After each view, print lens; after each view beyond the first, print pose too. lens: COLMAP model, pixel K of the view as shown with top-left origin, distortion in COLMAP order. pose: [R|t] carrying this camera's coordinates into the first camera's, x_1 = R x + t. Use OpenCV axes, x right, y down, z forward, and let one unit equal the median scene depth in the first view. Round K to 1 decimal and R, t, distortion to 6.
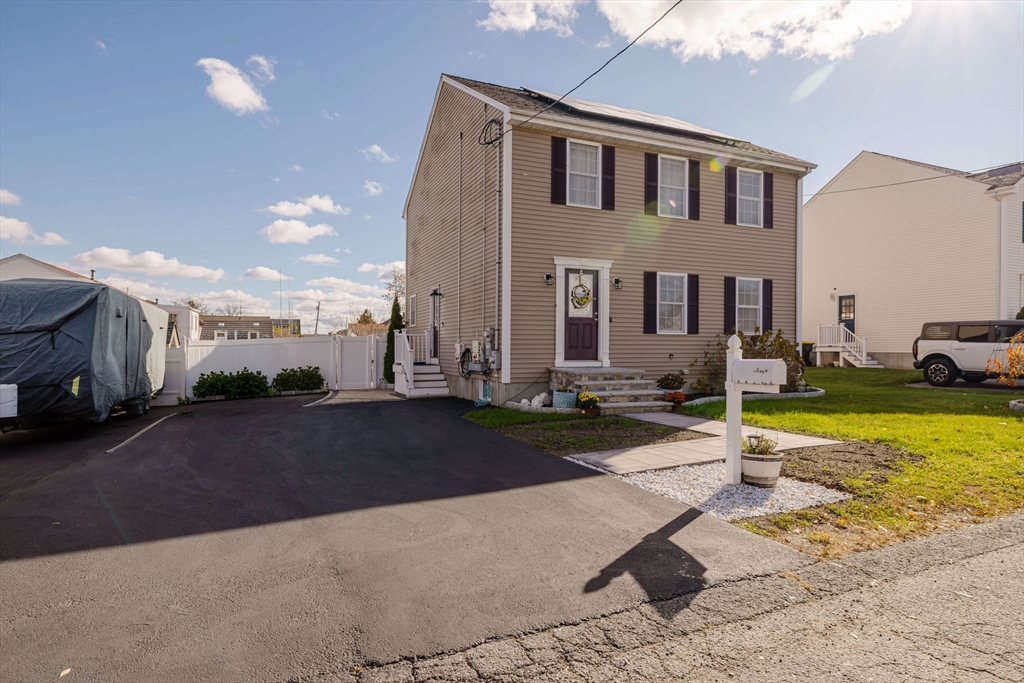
lens RADIAL K [[512.6, 0, 512.0], [0, 512.6, 341.5], [0, 0, 1]] dist [0.002476, -0.000107]
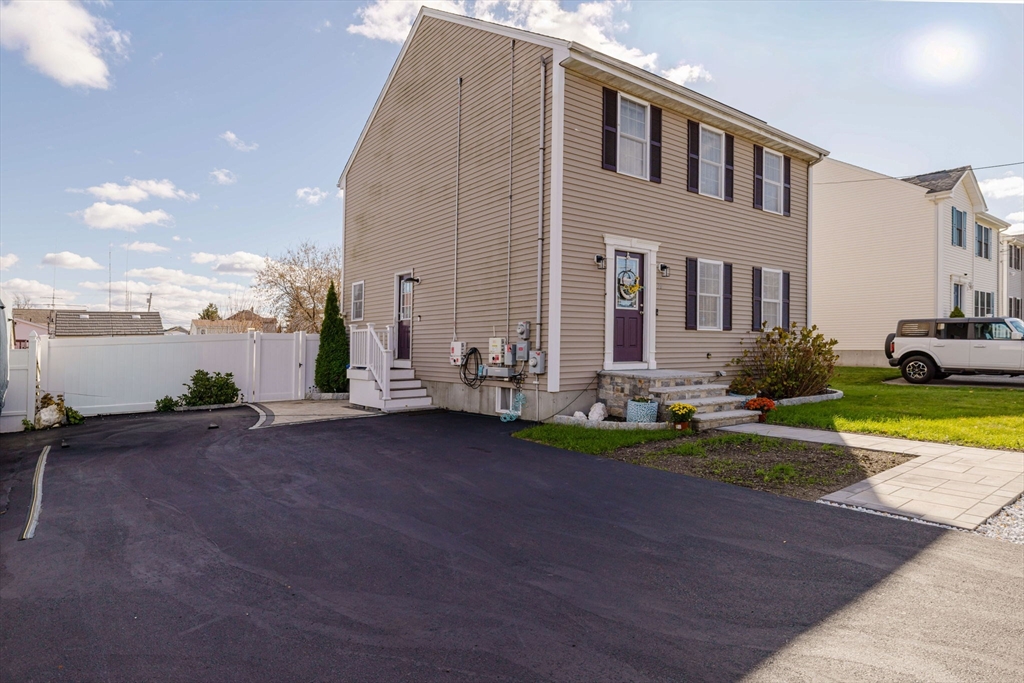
lens RADIAL K [[537.5, 0, 487.6], [0, 537.5, 331.2], [0, 0, 1]] dist [0.000202, 0.000253]
pose [[0.975801, 0.001878, 0.218652, -0.261940], [0.001844, 0.999857, -0.016820, 0.001795], [-0.218652, 0.016816, 0.975658, 0.195549]]
